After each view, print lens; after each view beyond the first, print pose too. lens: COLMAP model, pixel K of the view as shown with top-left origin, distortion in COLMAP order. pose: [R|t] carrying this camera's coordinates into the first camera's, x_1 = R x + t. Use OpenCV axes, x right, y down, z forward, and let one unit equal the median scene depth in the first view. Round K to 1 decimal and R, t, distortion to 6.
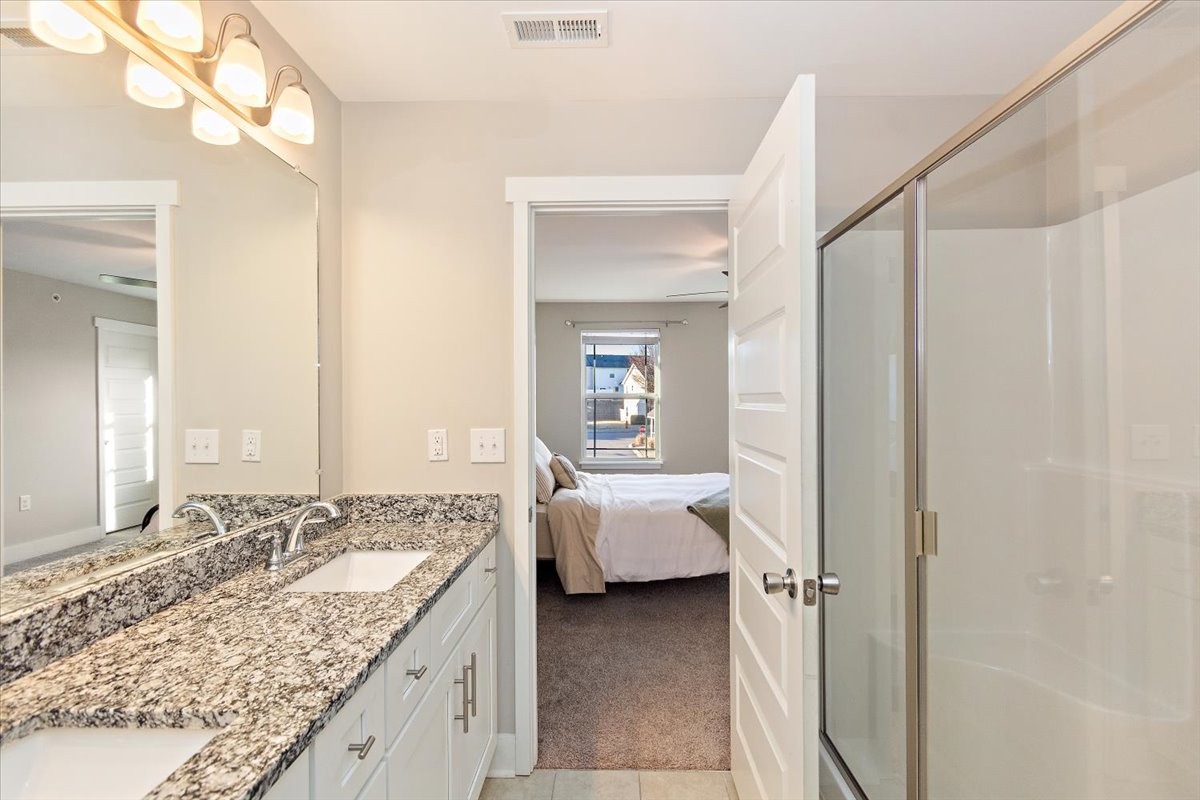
lens RADIAL K [[536.8, 0, 601.1], [0, 536.8, 402.0], [0, 0, 1]] dist [0.007790, -0.000711]
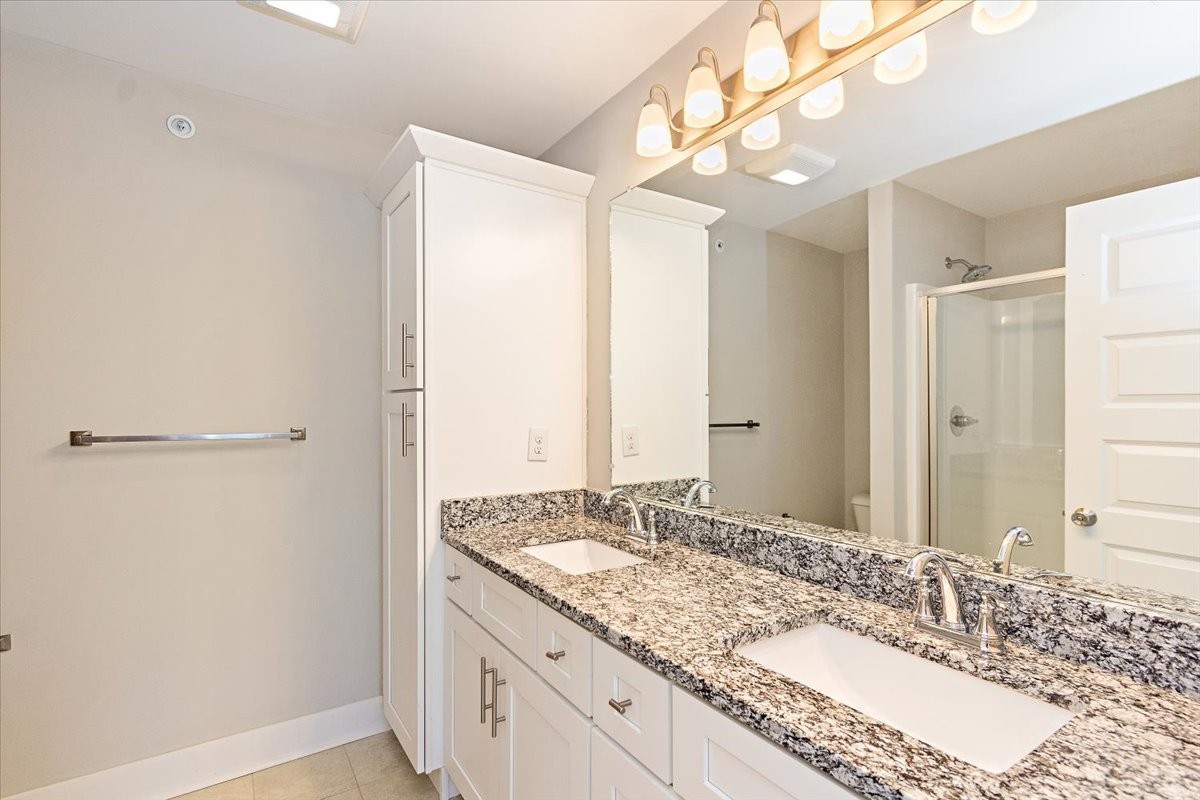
lens RADIAL K [[536.8, 0, 596.9], [0, 536.8, 402.8], [0, 0, 1]] dist [0.007790, -0.000711]
pose [[-0.810936, -0.003105, -0.585127, 0.196571], [-0.000070, 0.999986, -0.005210, 0.026471], [0.585135, -0.004184, -0.810925, 1.728560]]
